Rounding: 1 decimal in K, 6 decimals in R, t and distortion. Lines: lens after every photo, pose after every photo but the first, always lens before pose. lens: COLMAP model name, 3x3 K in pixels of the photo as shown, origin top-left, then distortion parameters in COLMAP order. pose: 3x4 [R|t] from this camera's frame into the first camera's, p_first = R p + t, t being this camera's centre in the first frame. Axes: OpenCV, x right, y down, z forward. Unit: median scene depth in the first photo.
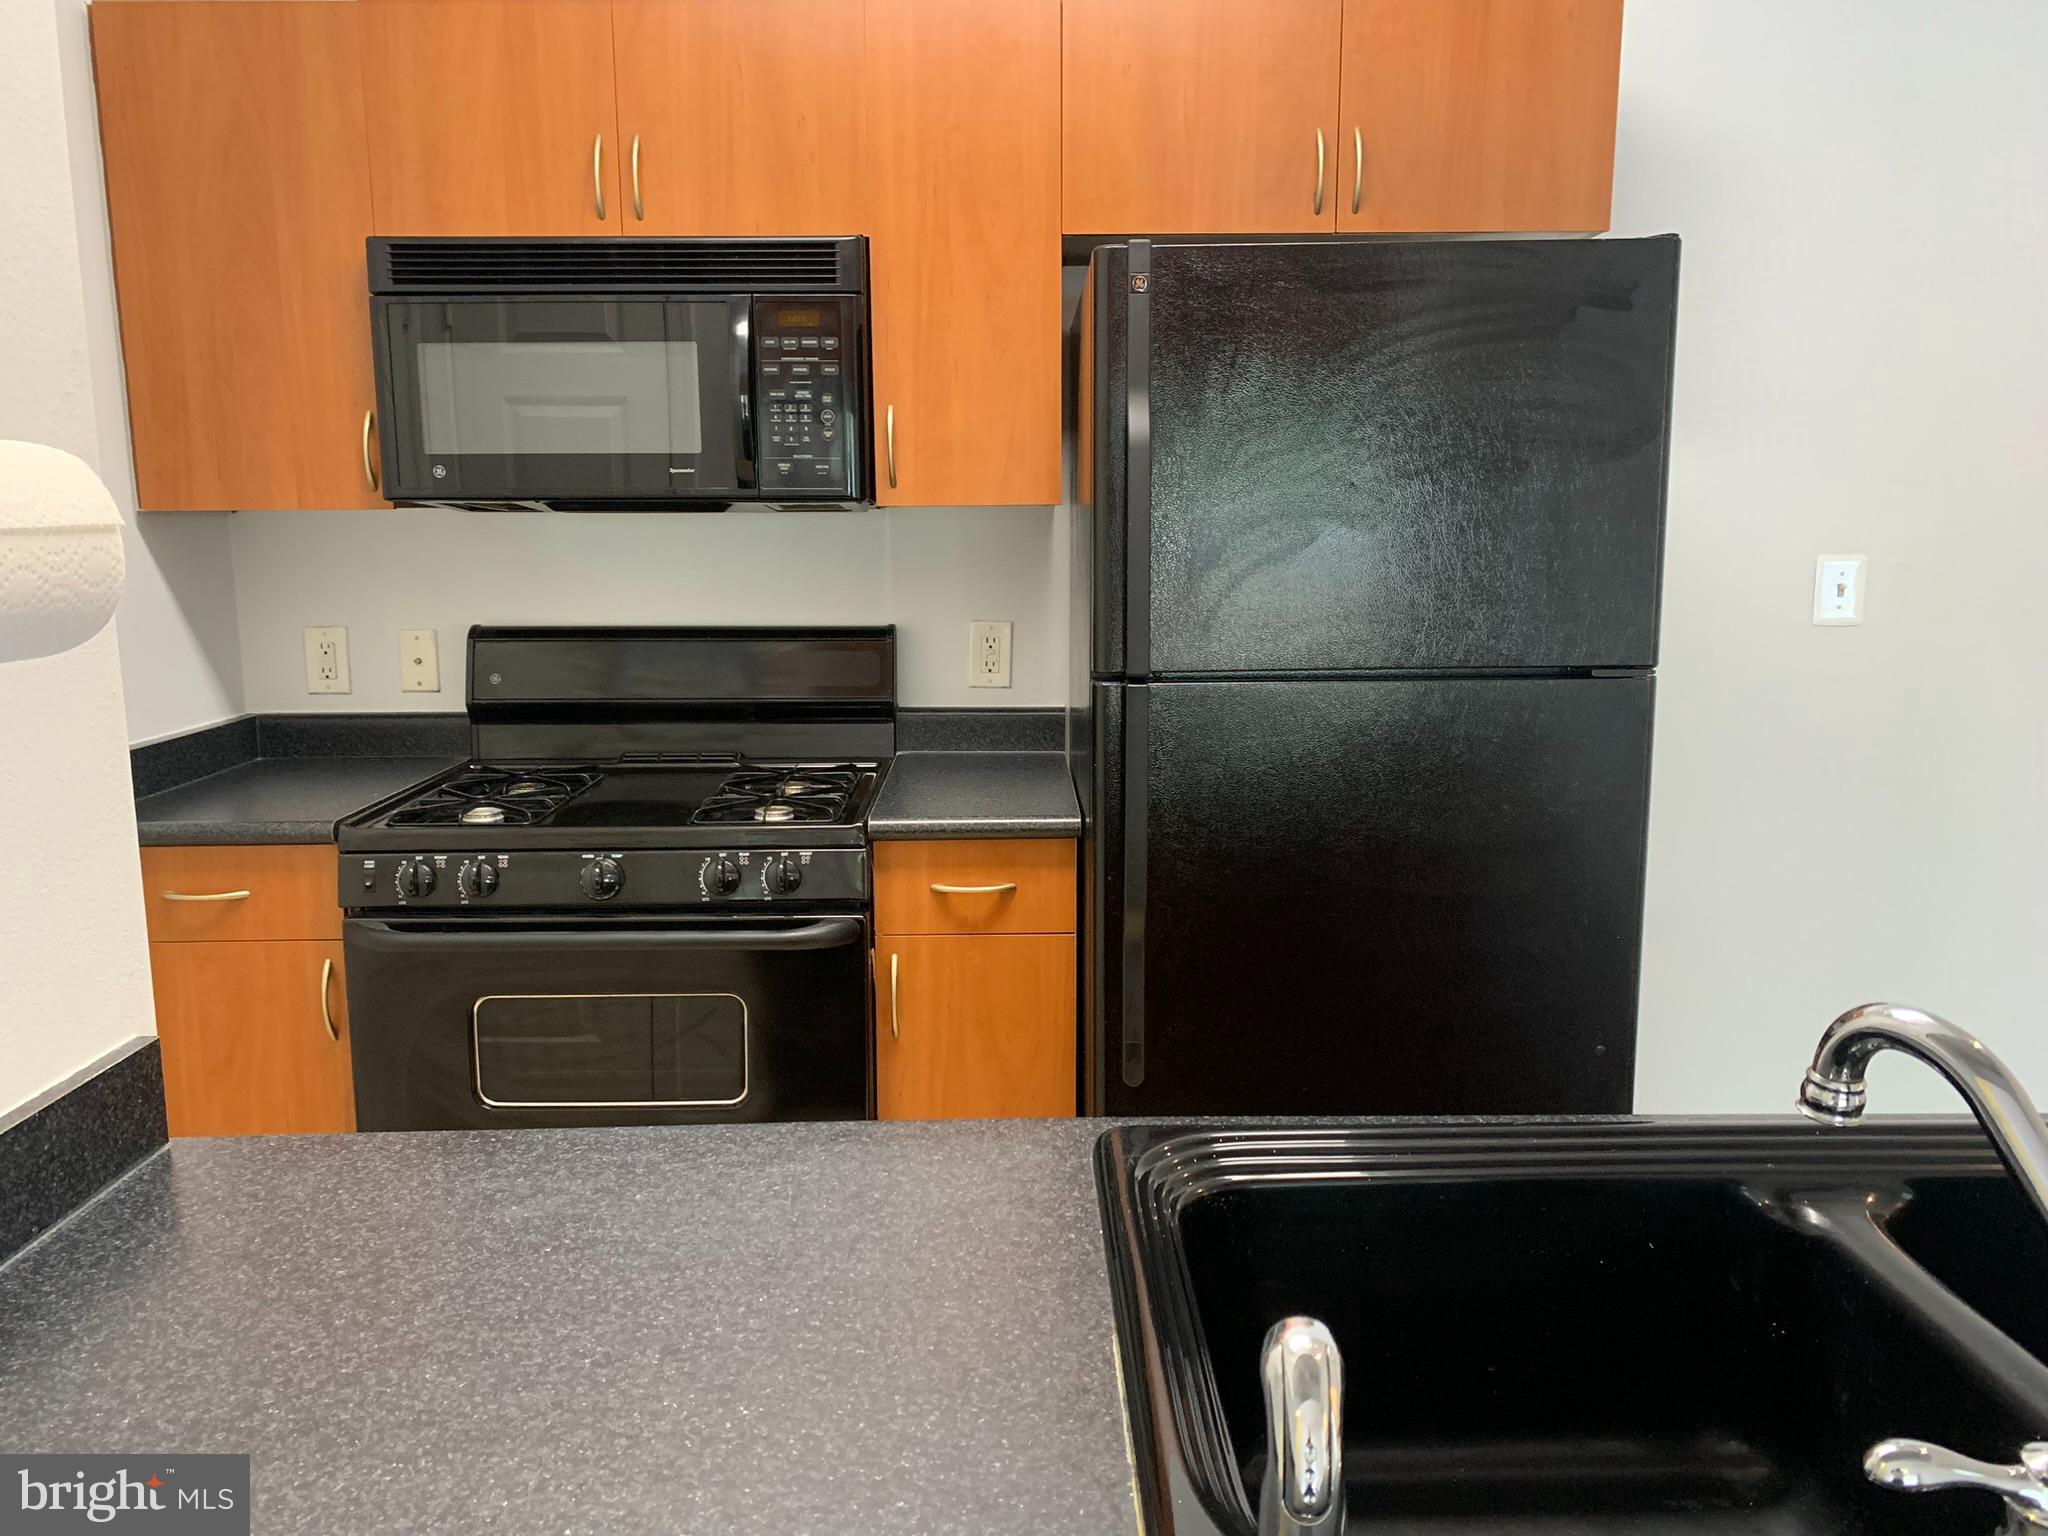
lens RADIAL K [[1568.9, 0, 1010.0], [0, 1568.9, 772.4], [0, 0, 1]] dist [0.049900, -0.055004]
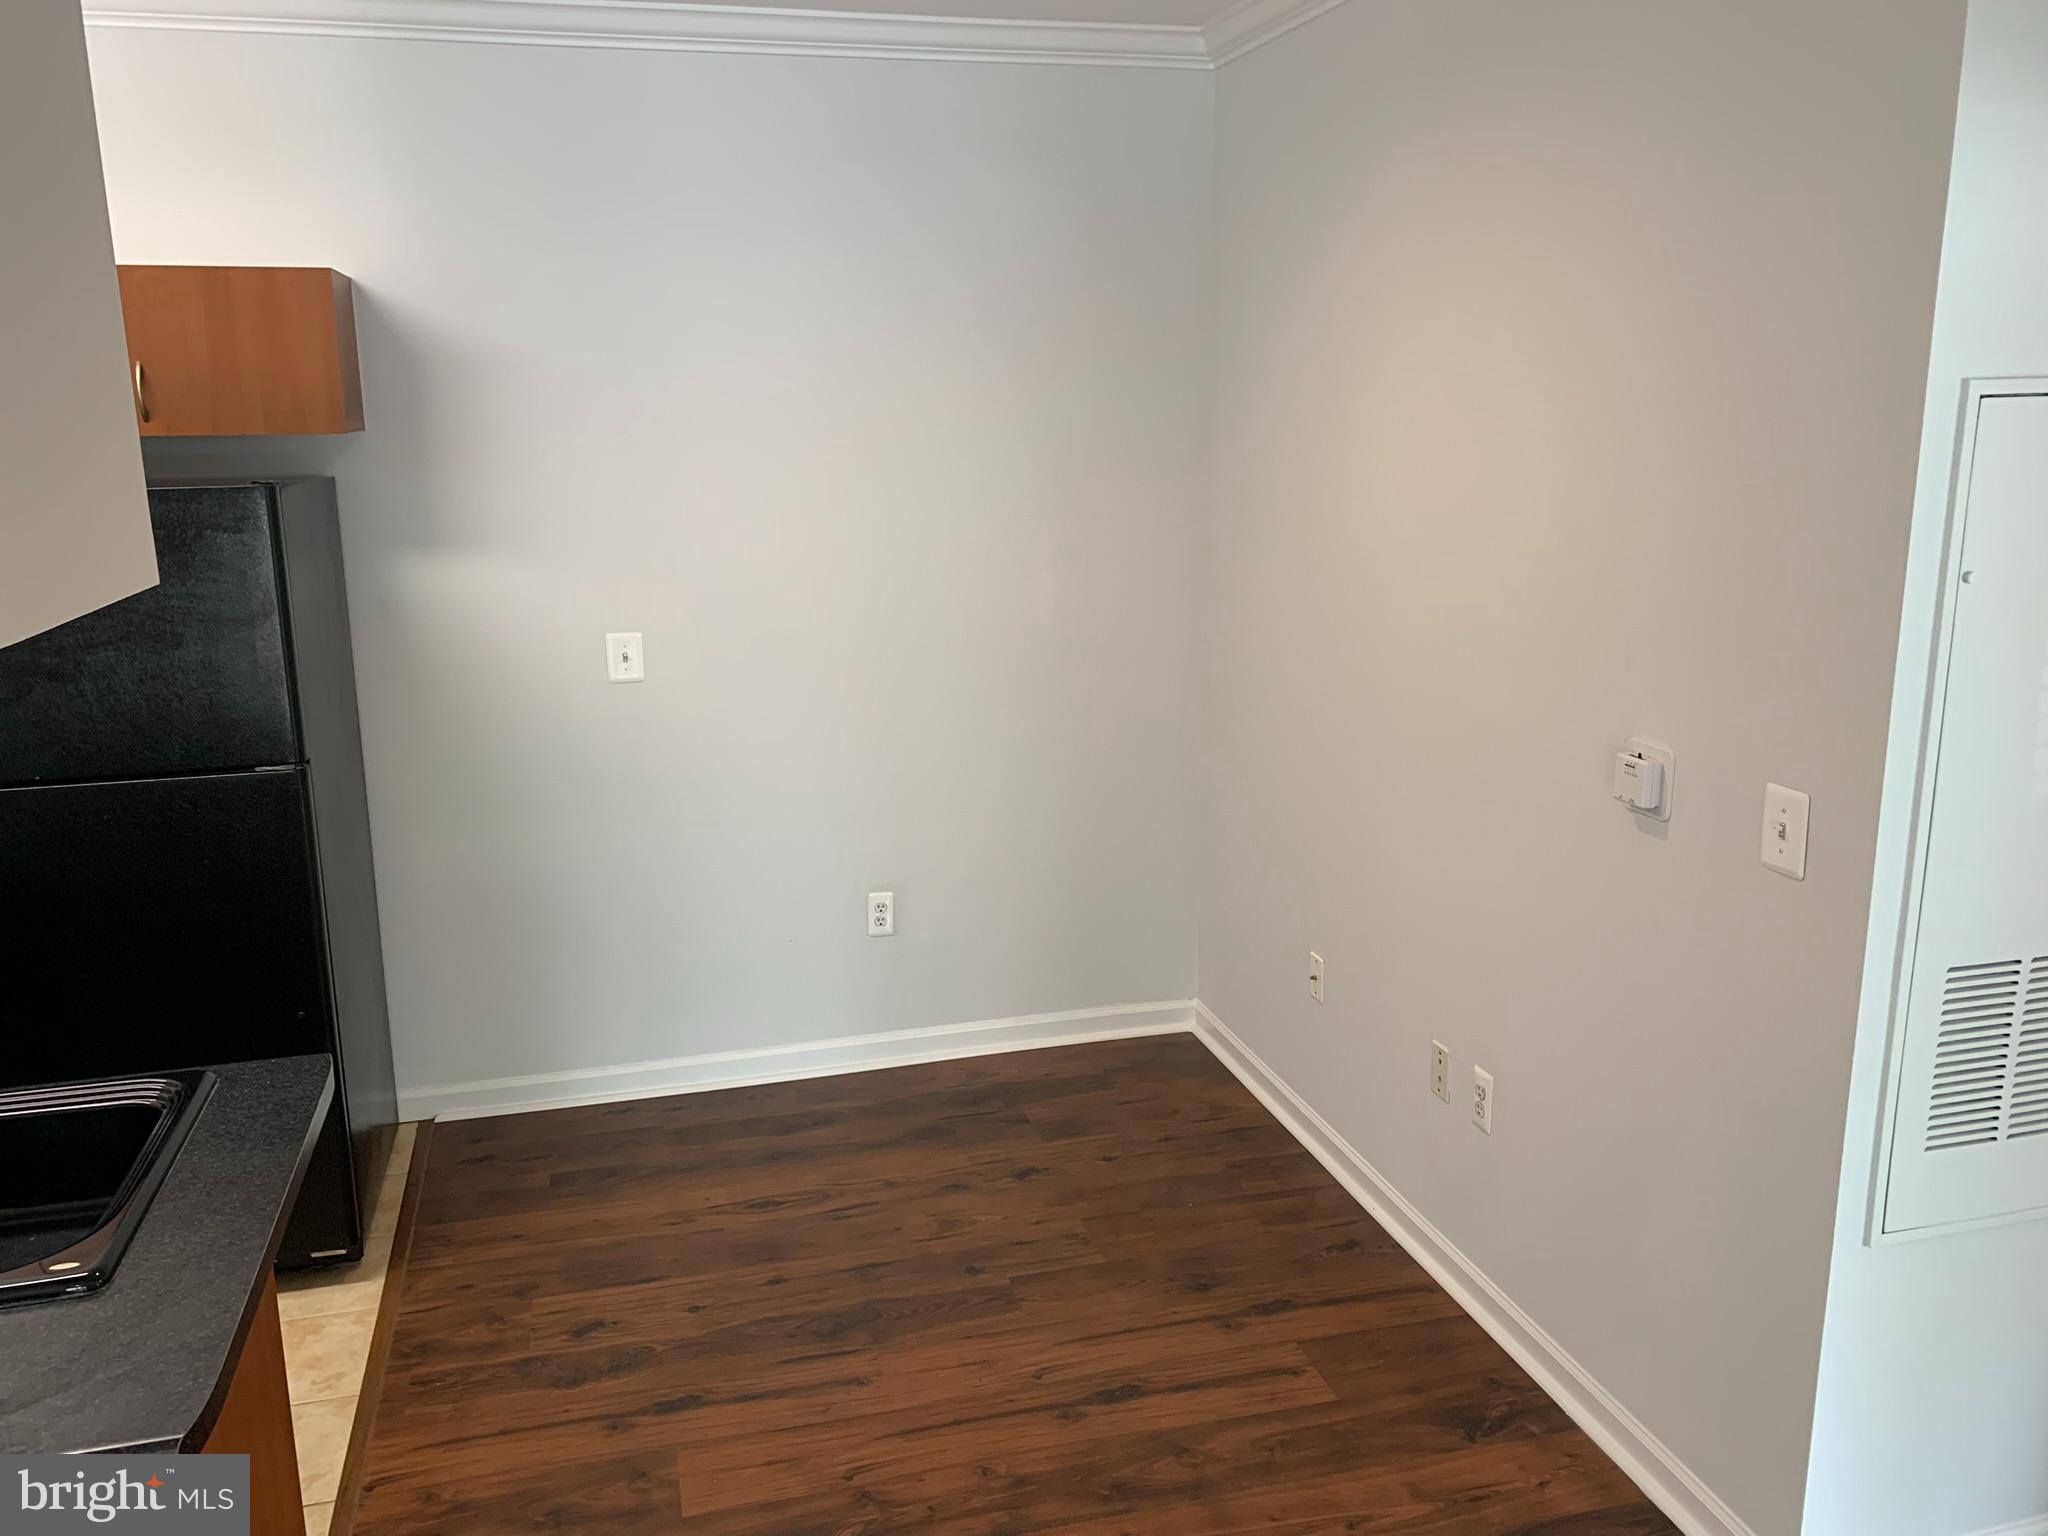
lens RADIAL K [[1568.9, 0, 994.8], [0, 1568.9, 761.5], [0, 0, 1]] dist [0.049900, -0.055004]
pose [[0.968325, -0.064274, 0.241277, 0.589218], [0.050921, 0.996827, 0.061184, -0.109204], [-0.244444, -0.046960, 0.968526, -0.536715]]
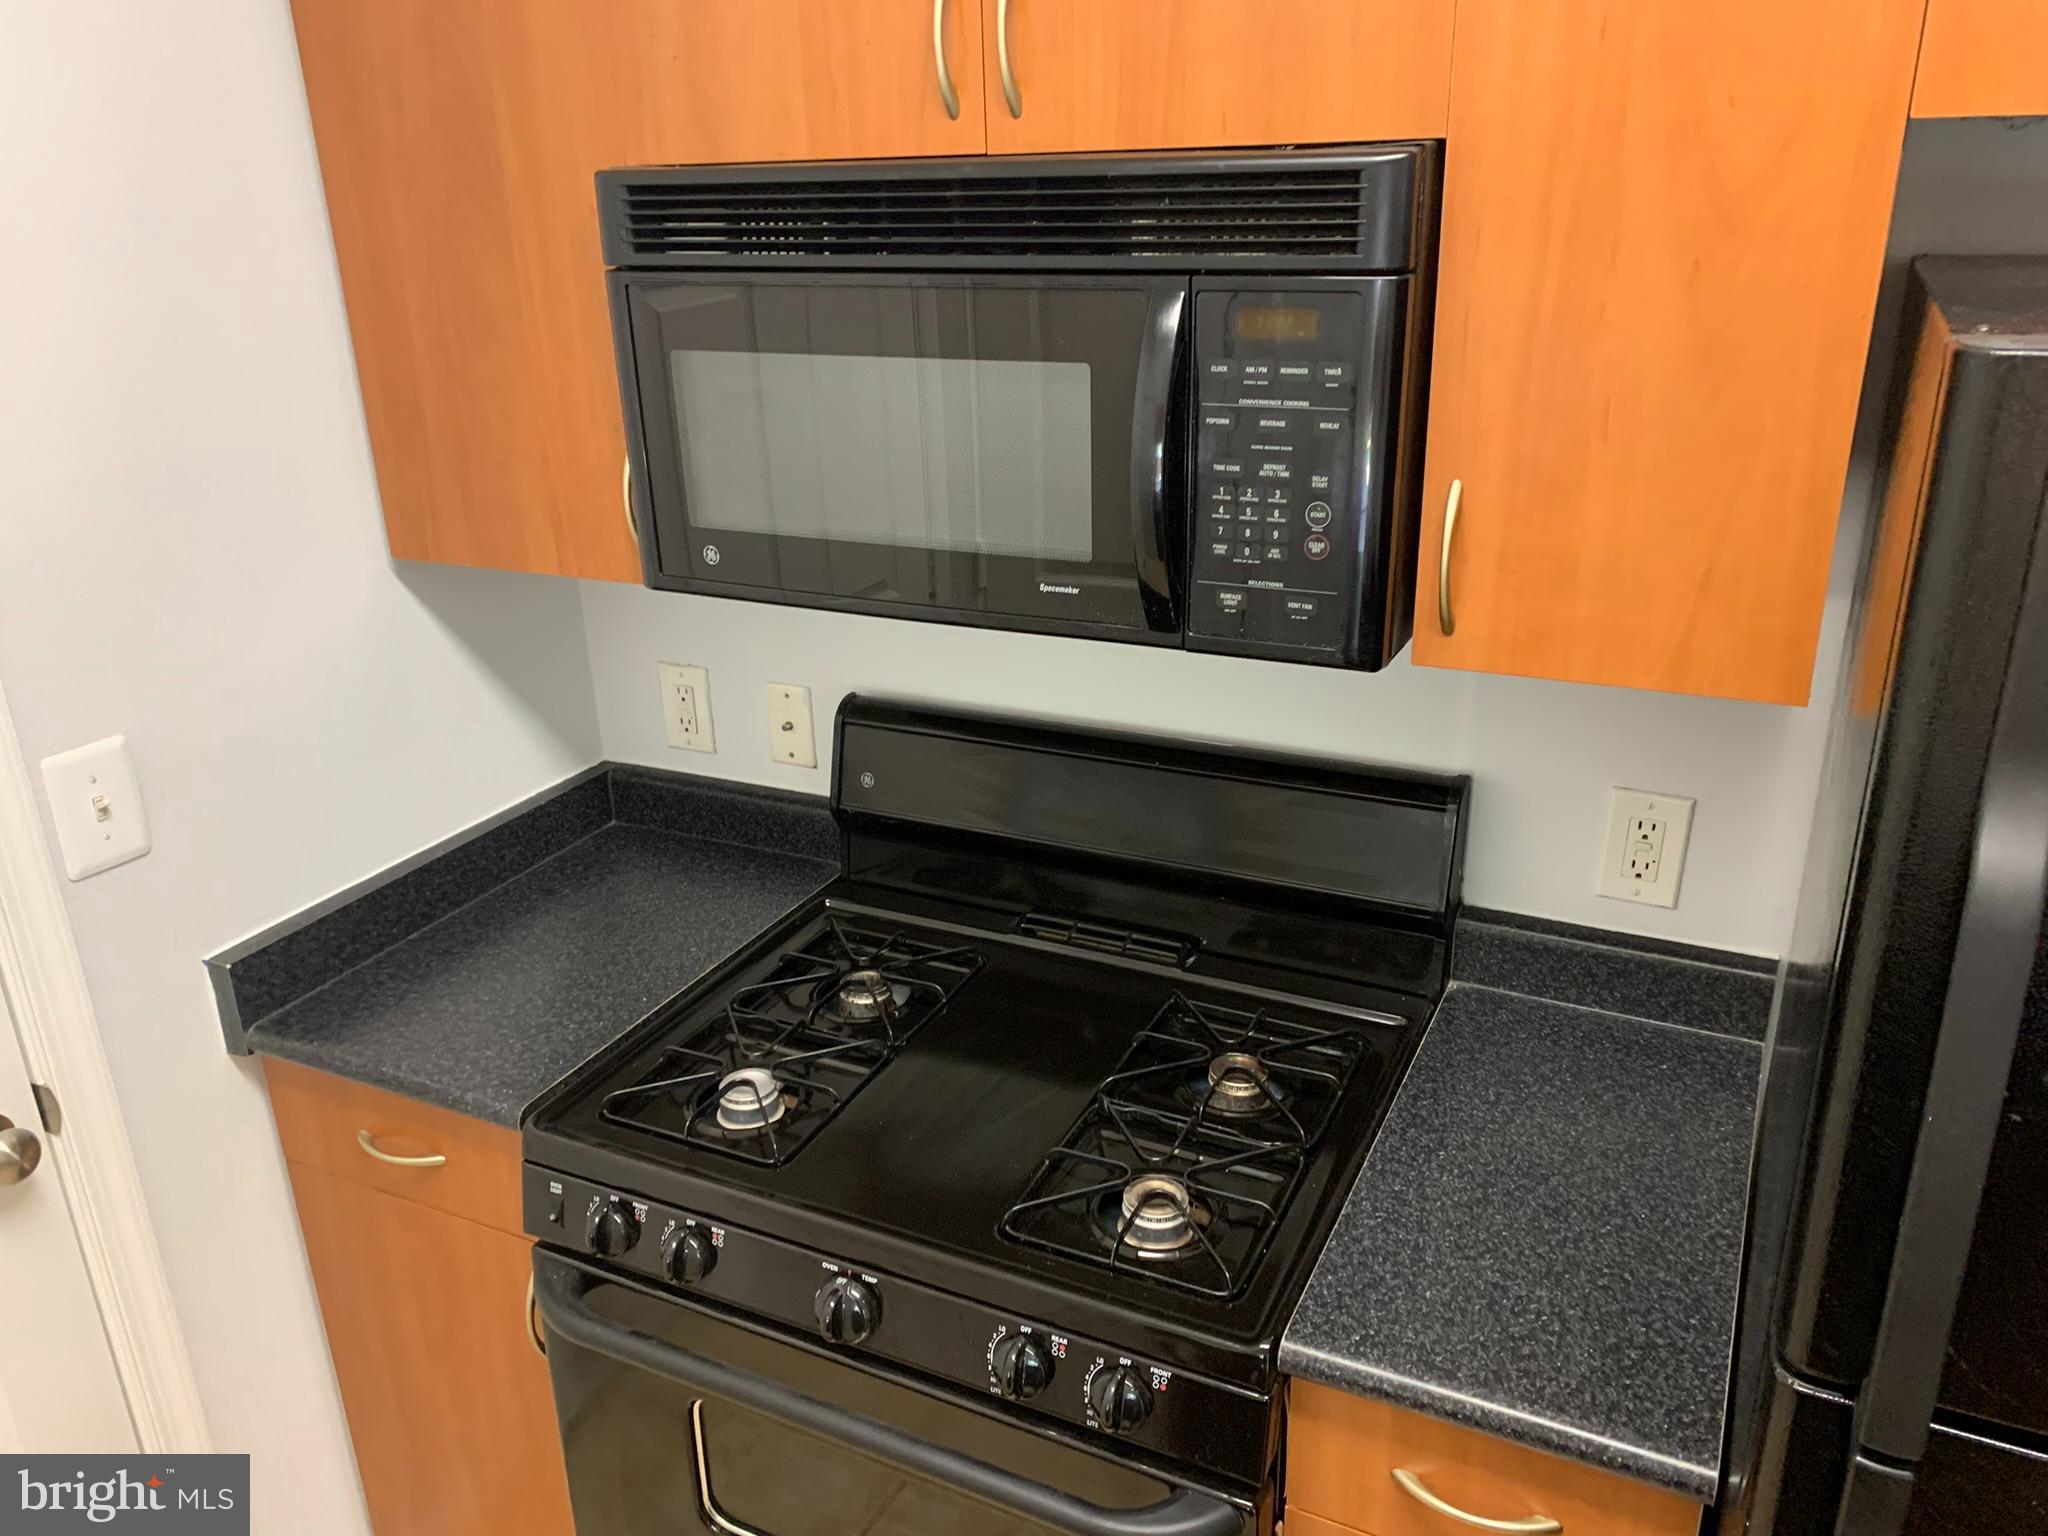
lens RADIAL K [[1568.9, 0, 1003.2], [0, 1568.9, 770.4], [0, 0, 1]] dist [0.049900, -0.055004]
pose [[0.891202, 0.146946, -0.429146, 0.025115], [-0.048900, 0.971684, 0.231169, -0.258470], [0.450964, -0.185033, 0.873152, 0.489258]]
